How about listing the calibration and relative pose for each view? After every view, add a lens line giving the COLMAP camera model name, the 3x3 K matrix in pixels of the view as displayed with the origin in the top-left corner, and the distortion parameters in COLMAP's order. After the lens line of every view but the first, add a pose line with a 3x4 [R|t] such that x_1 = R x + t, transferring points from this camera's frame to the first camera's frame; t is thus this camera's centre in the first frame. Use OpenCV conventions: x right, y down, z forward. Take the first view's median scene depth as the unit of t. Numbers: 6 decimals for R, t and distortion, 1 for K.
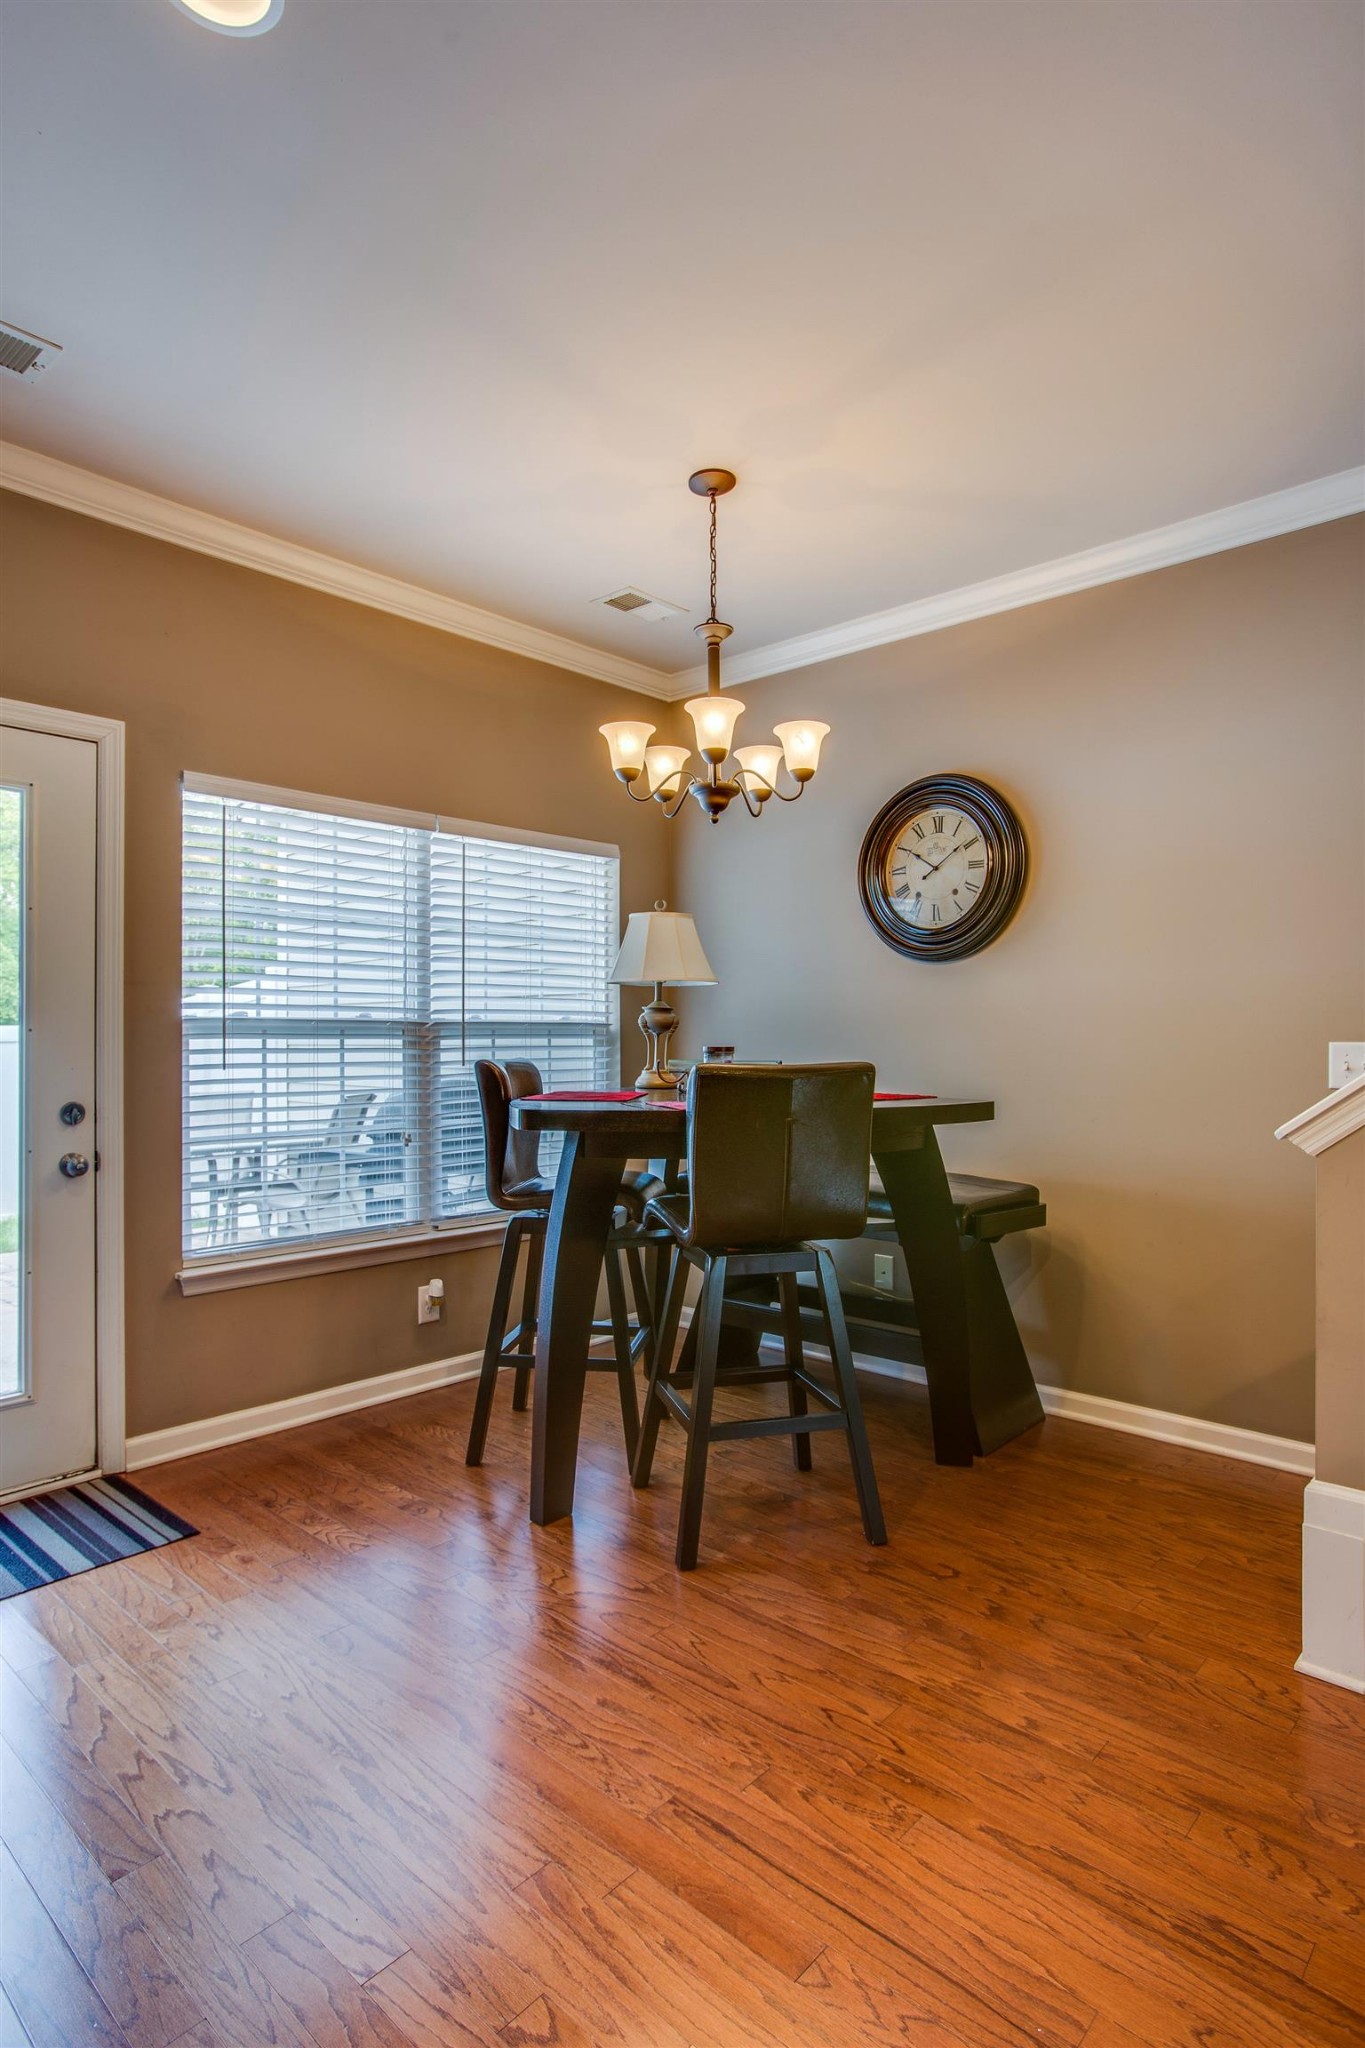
lens RADIAL K [[1098.8, 0, 633.7], [0, 1098.8, 1032.4], [0, 0, 1]] dist [-0.025723, 0.000111]
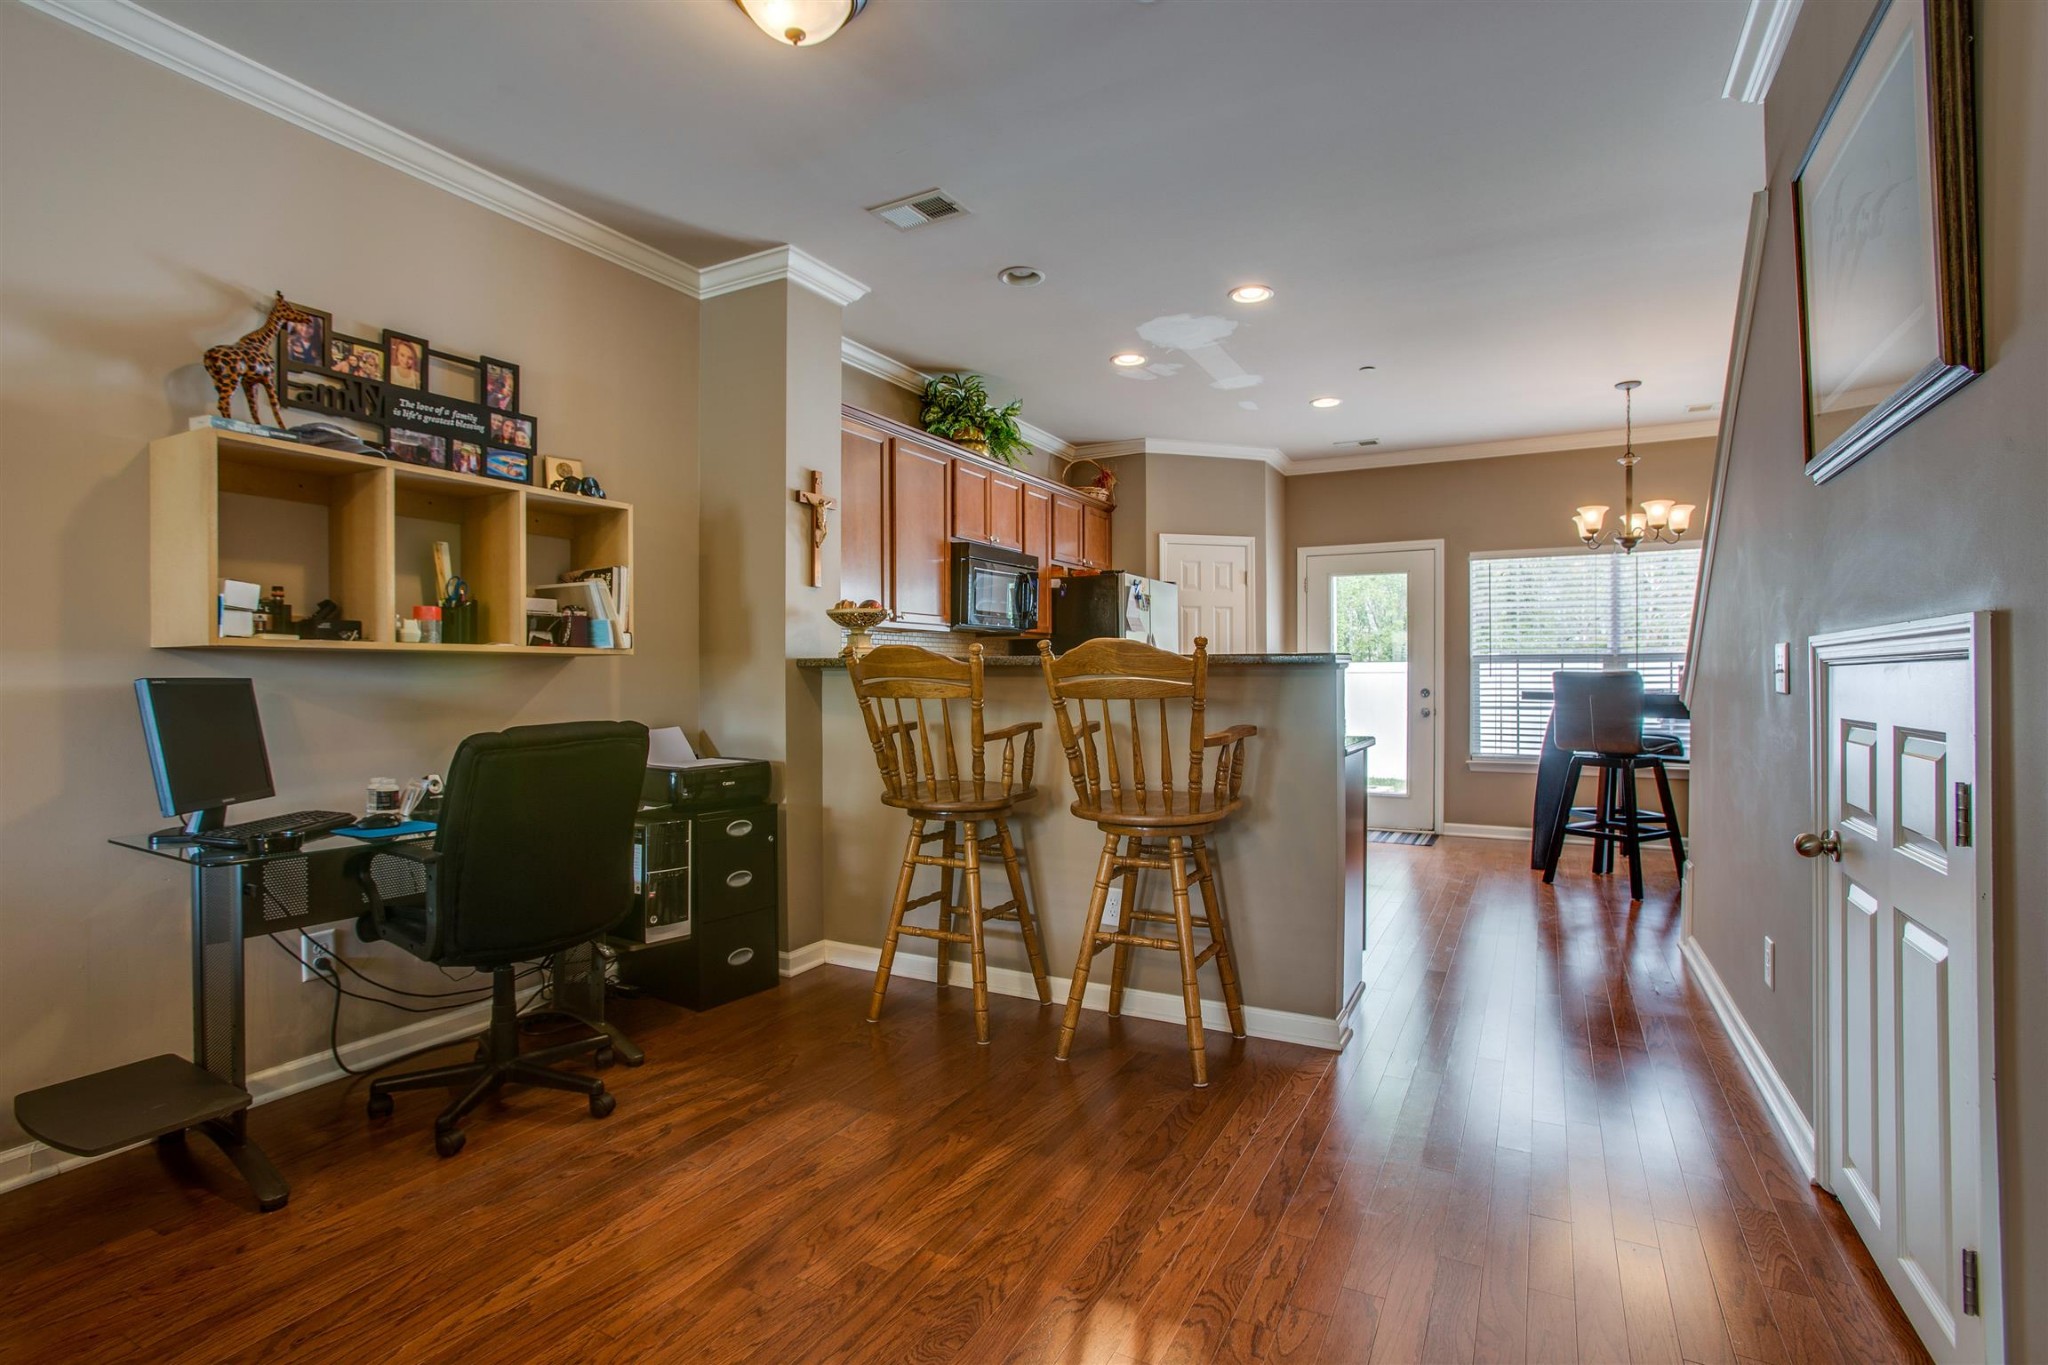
lens RADIAL K [[1019.0, 0, 1033.0], [0, 1019.0, 676.7], [0, 0, 1]] dist [-0.028252, -0.000142]
pose [[0.273215, 0.001658, -0.961952, 1.544067], [0.009220, 0.999948, 0.004342, 0.016449], [0.961909, -0.010056, 0.273185, -0.567324]]
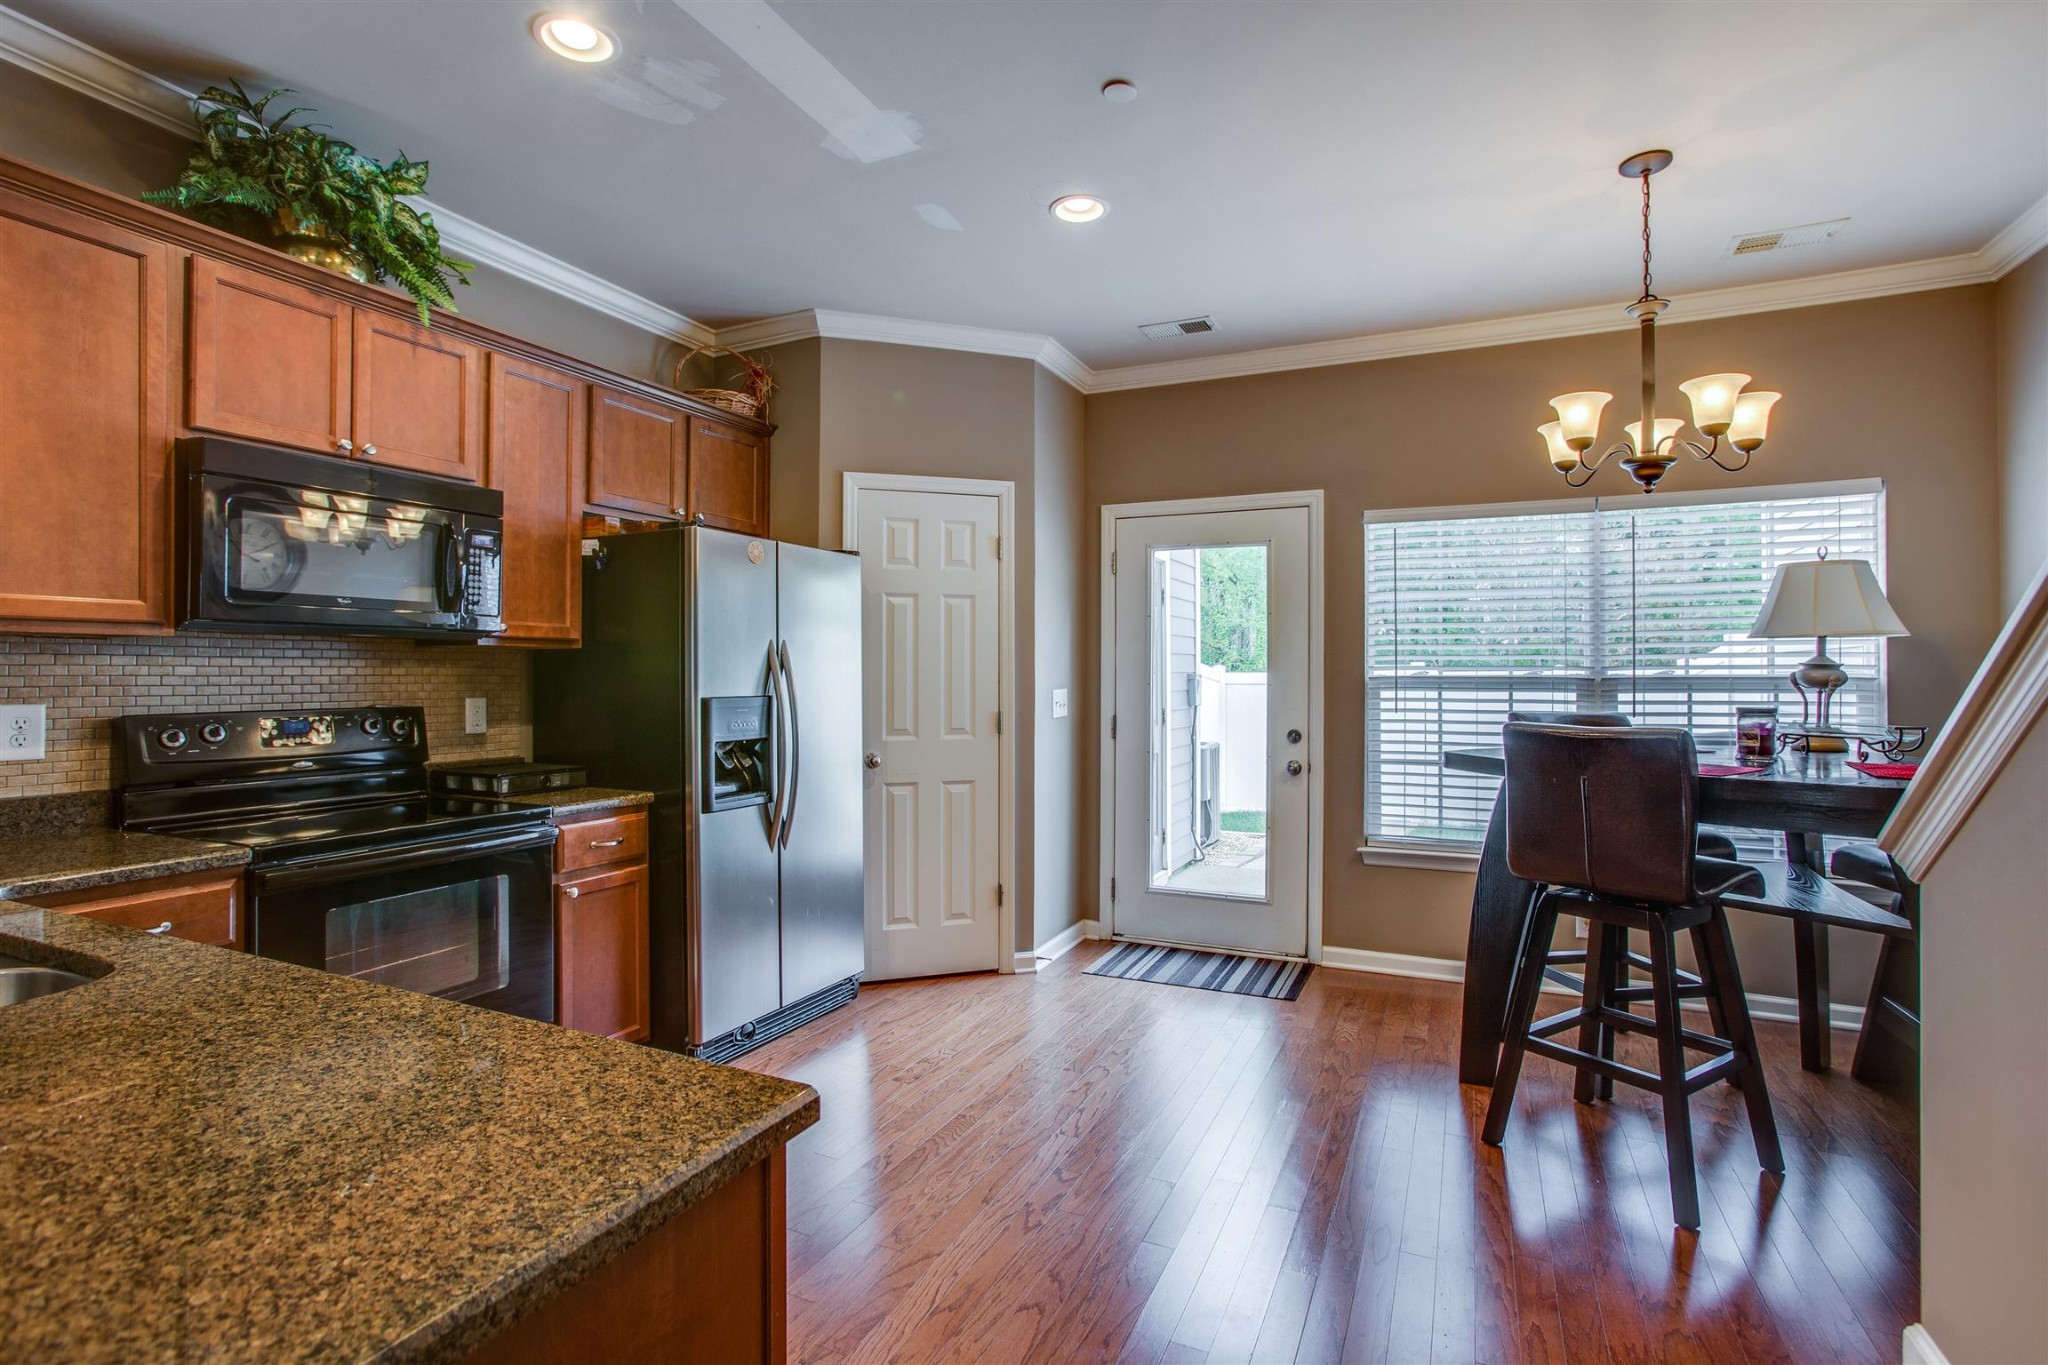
lens RADIAL K [[987.6, 0, 1019.5], [0, 987.6, 666.2], [0, 0, 1]] dist [-0.069137, 0.040148]
pose [[0.304751, -0.006101, -0.952413, 0.744220], [0.004333, 0.999978, -0.005019, -0.024695], [0.952422, -0.002597, 0.304771, 0.153177]]
